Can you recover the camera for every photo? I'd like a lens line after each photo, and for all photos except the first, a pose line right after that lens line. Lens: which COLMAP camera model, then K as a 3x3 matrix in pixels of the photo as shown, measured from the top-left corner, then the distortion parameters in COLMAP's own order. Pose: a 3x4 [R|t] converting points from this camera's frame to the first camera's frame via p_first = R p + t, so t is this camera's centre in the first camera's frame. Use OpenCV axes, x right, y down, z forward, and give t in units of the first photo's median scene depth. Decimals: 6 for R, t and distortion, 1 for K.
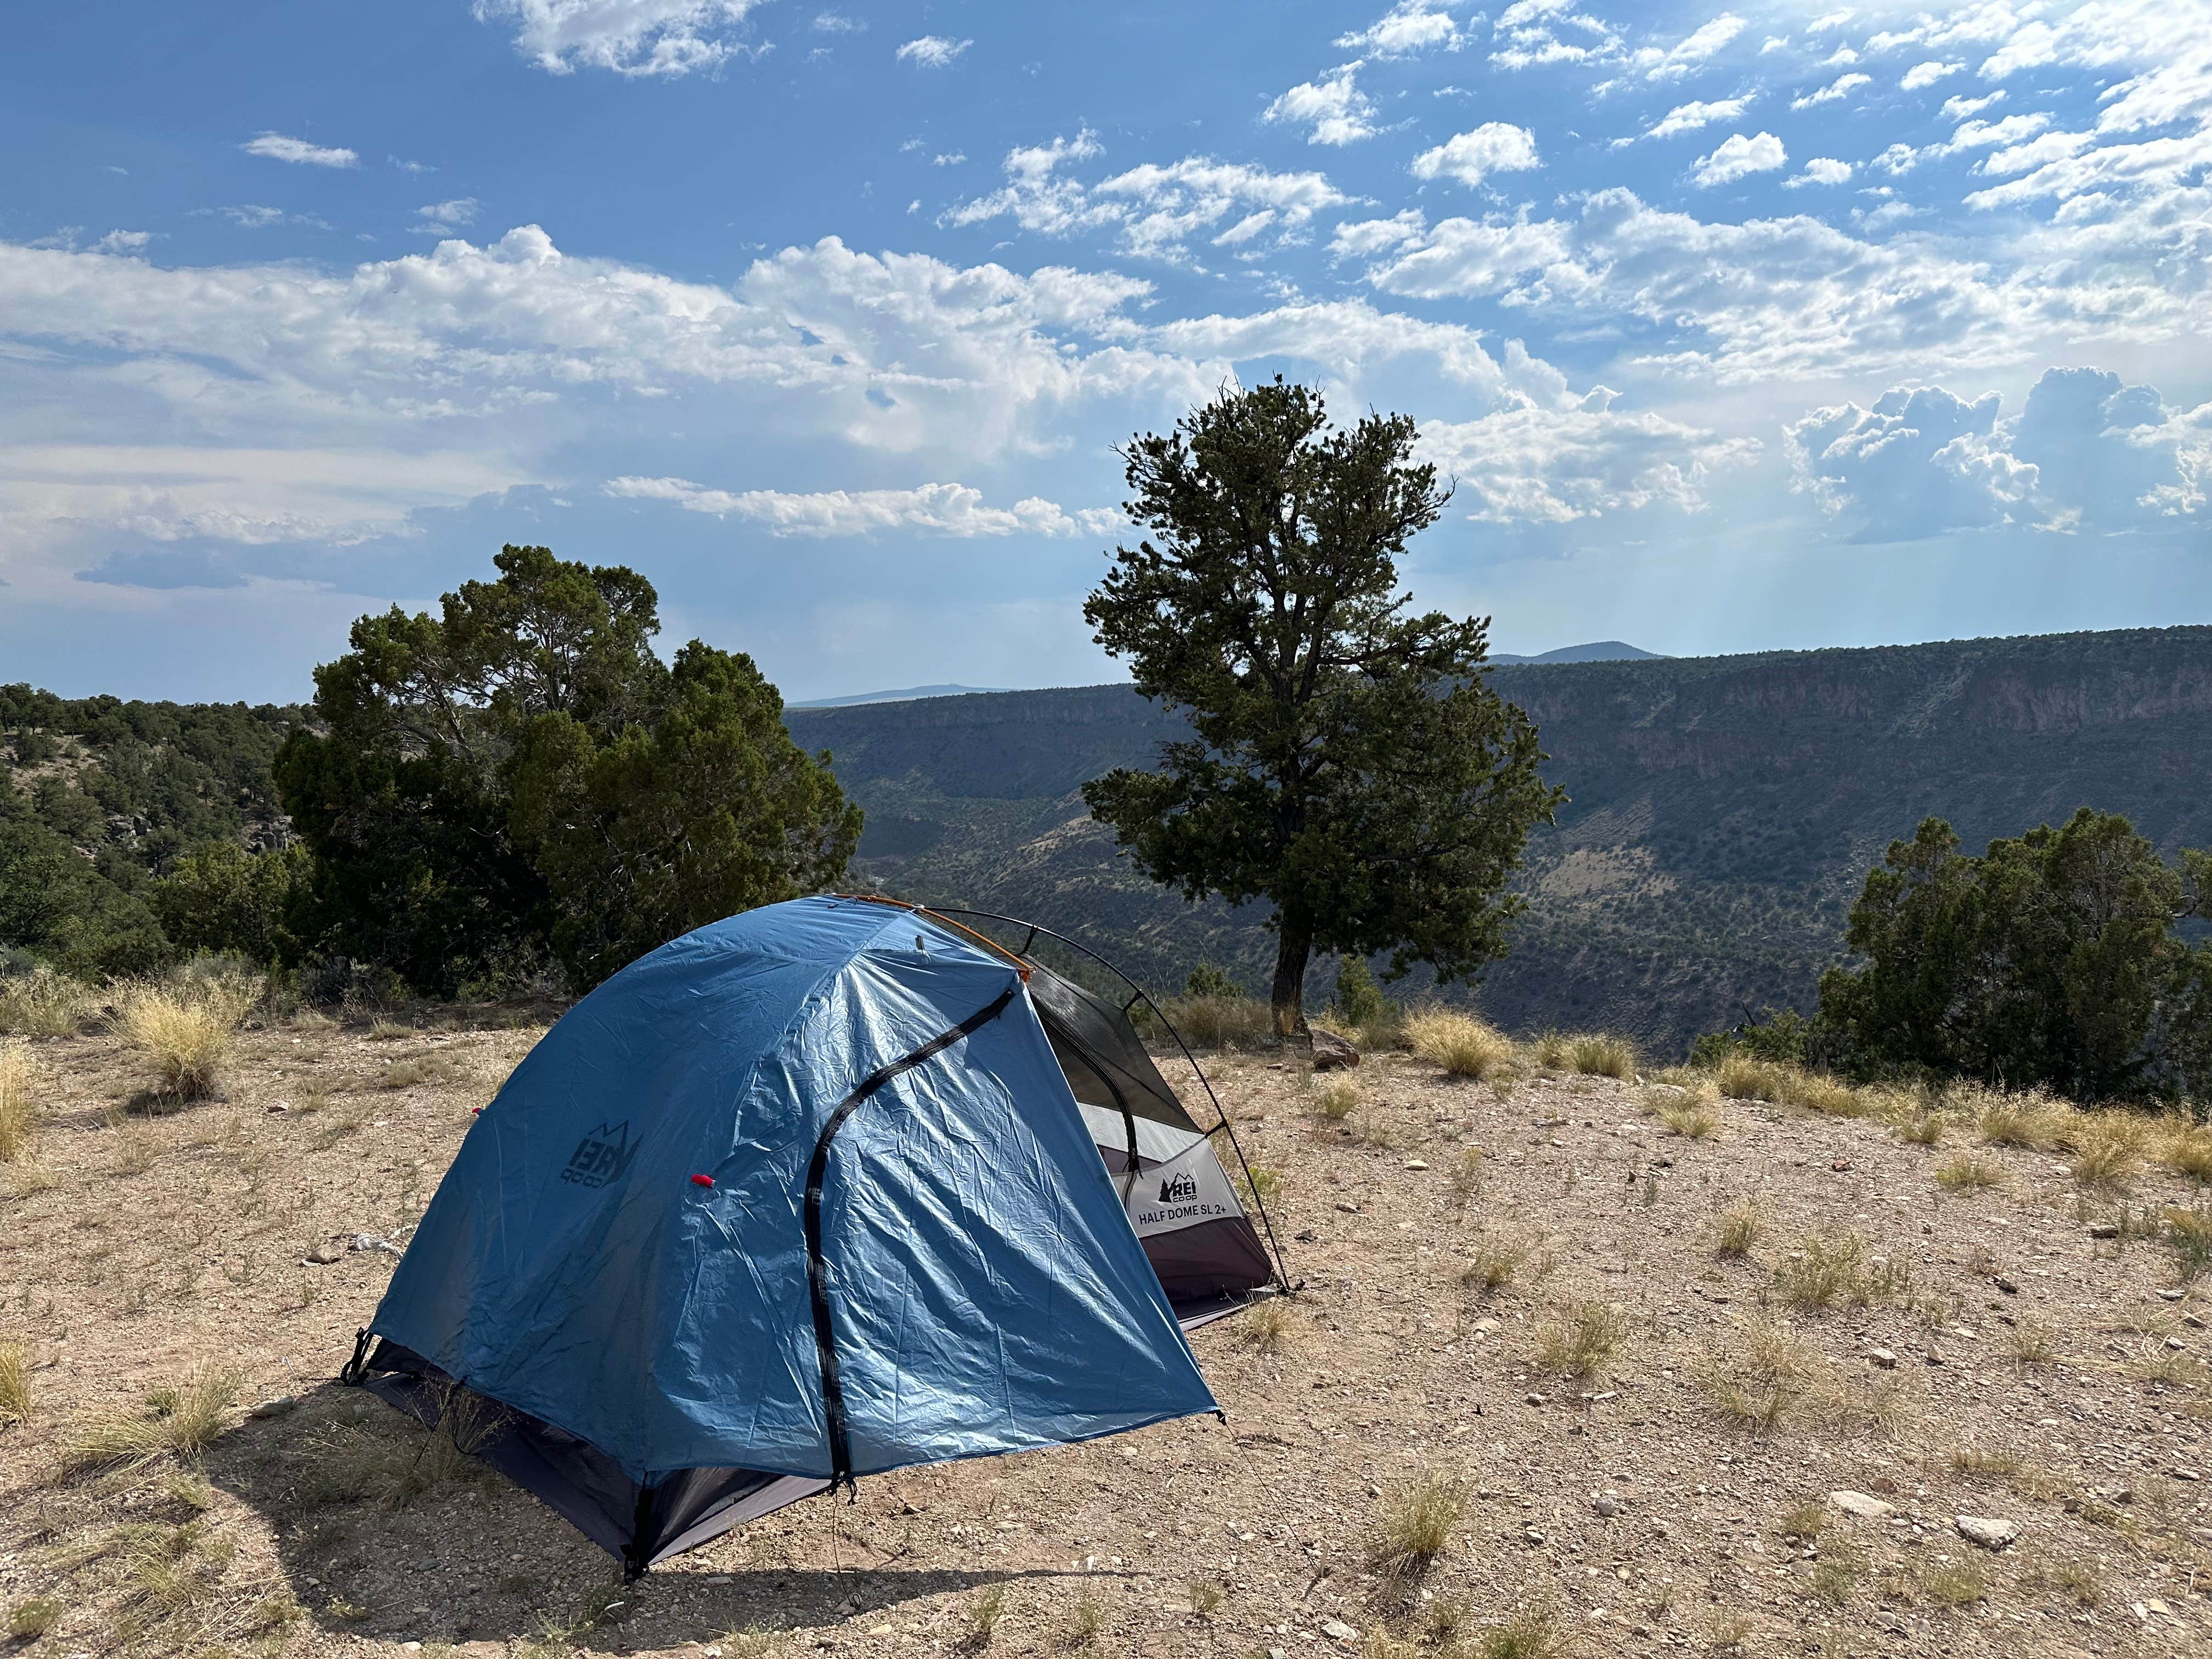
lens RADIAL K [[3438.2, 0, 1106.0], [0, 3438.2, 828.7], [0, 0, 1]] dist [0.194116, 0.000000]
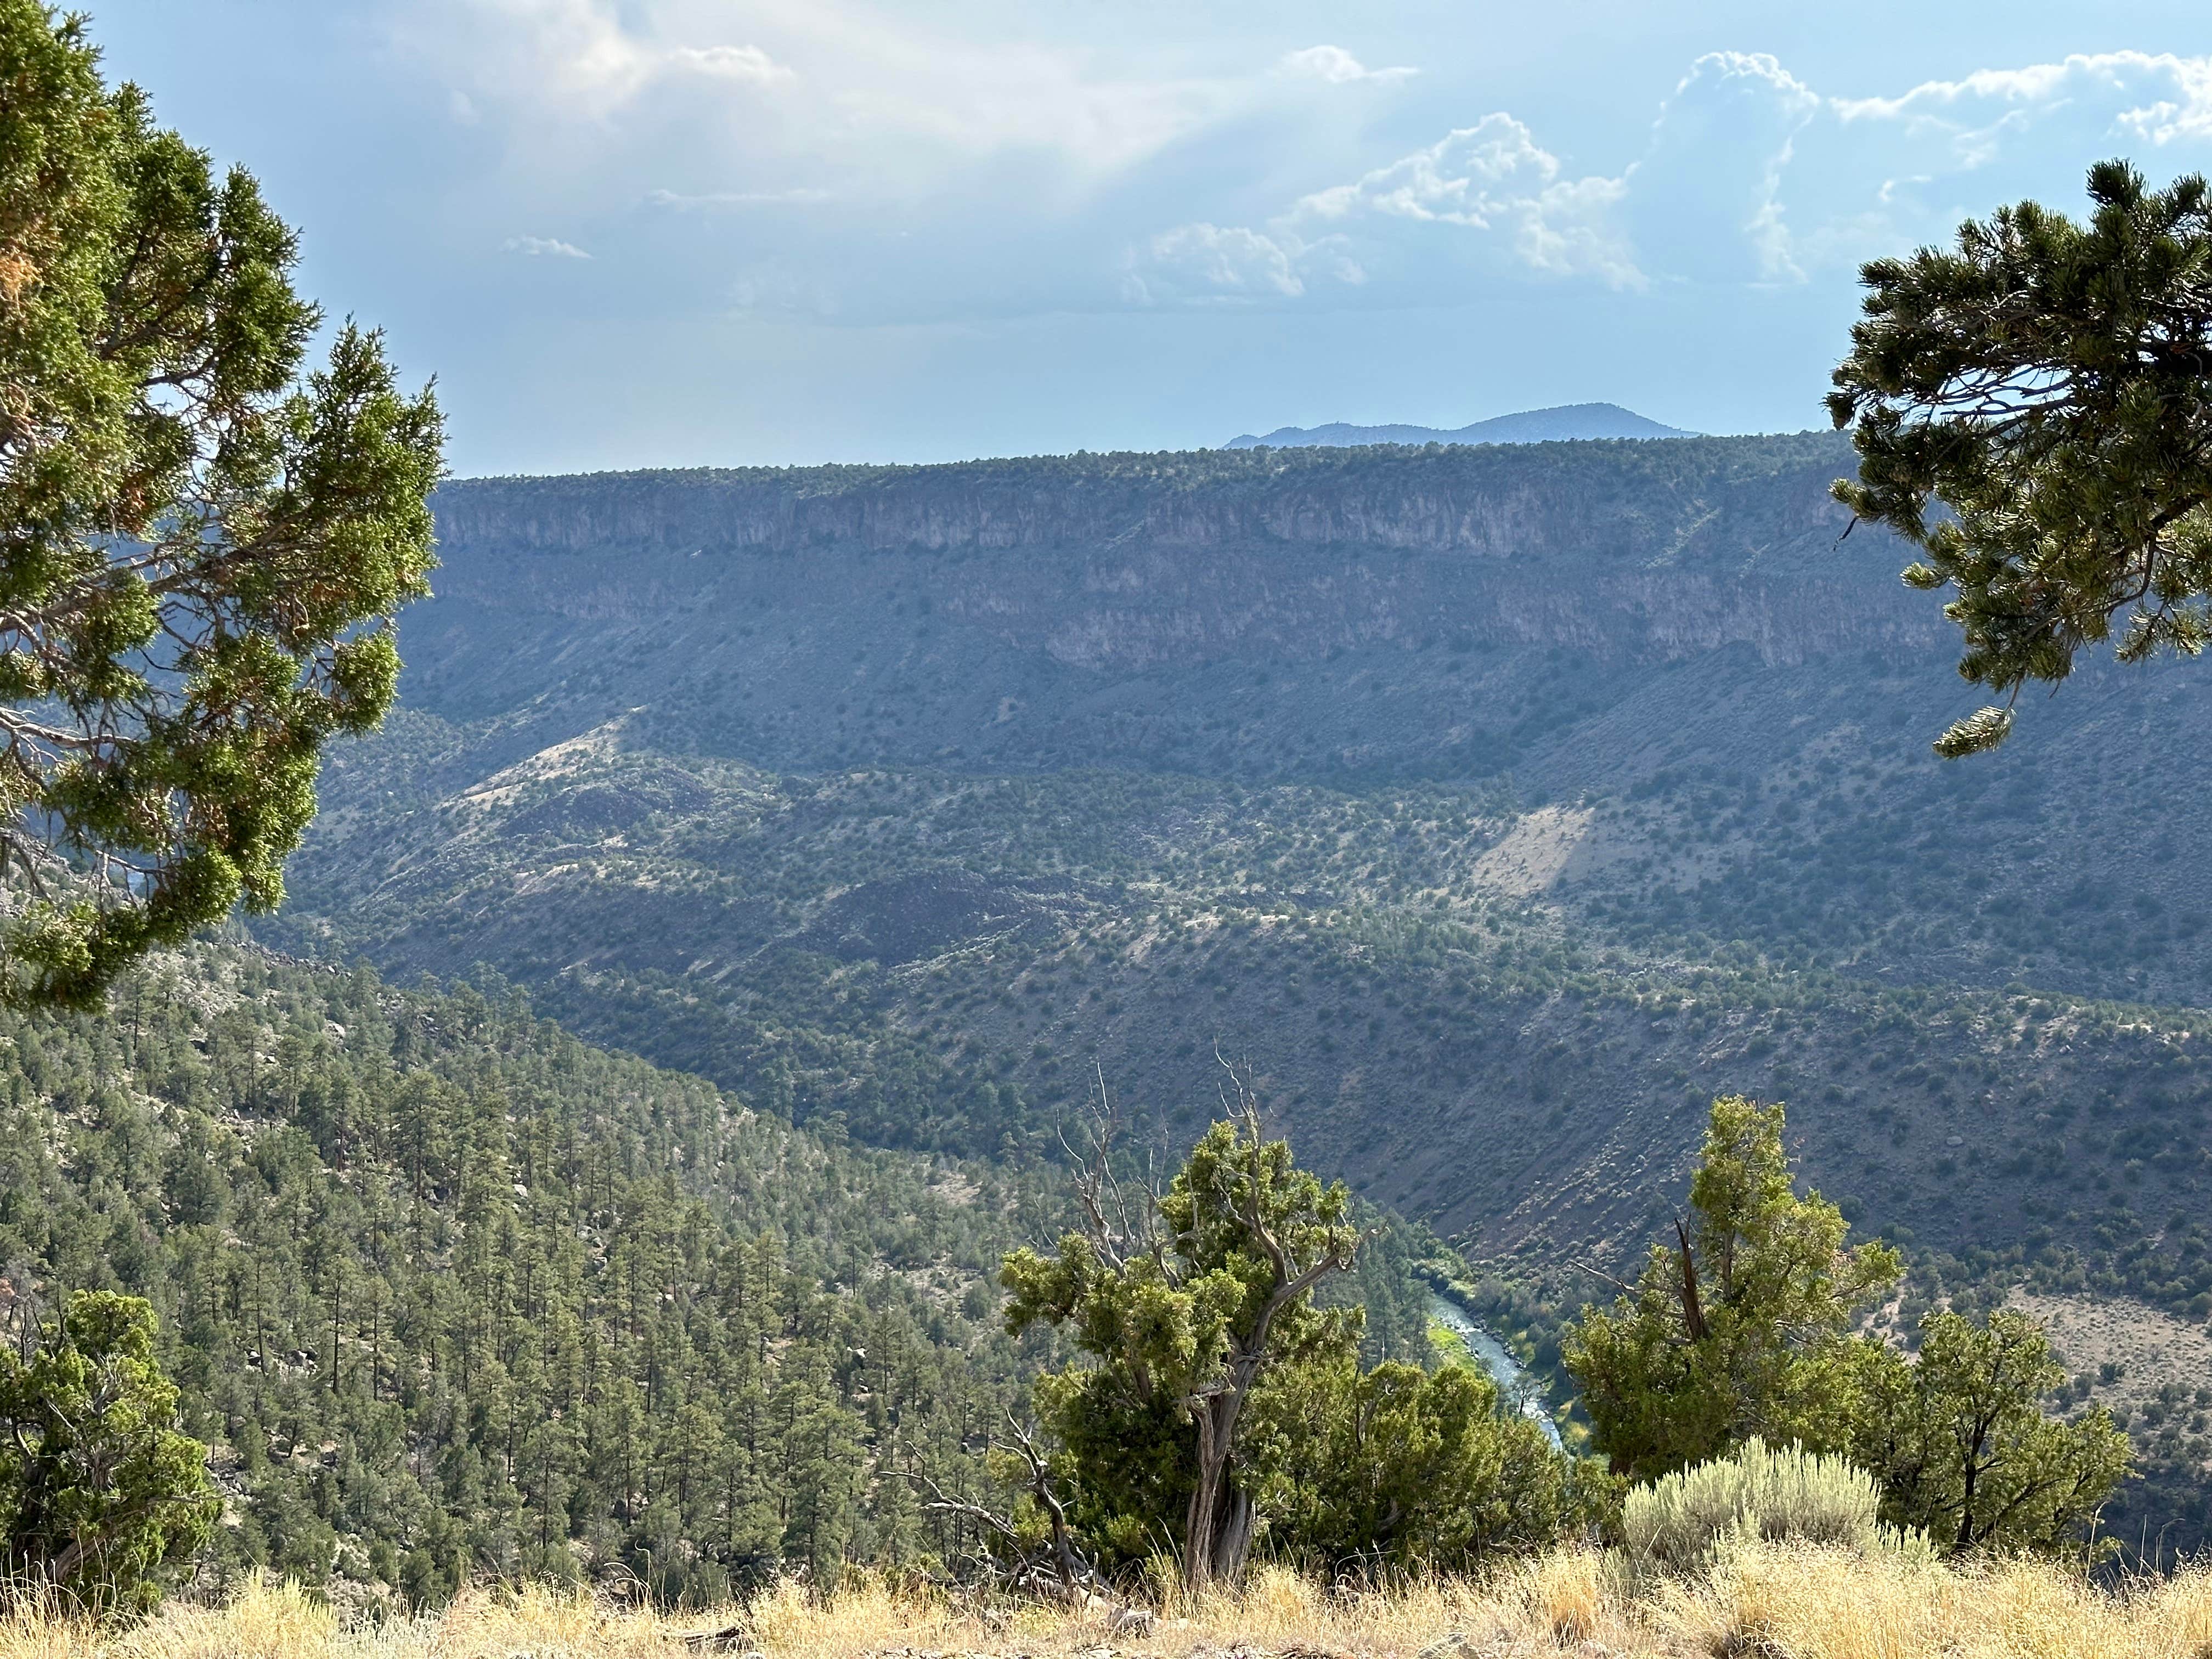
lens RADIAL K [[3438.2, 0, 1105.7], [0, 3438.2, 833.0], [0, 0, 1]] dist [0.194116, 0.000000]
pose [[0.973450, -0.005902, 0.228822, -0.045538], [0.004455, 0.999967, 0.006842, 0.006659], [-0.228854, -0.005641, 0.973444, 0.511238]]
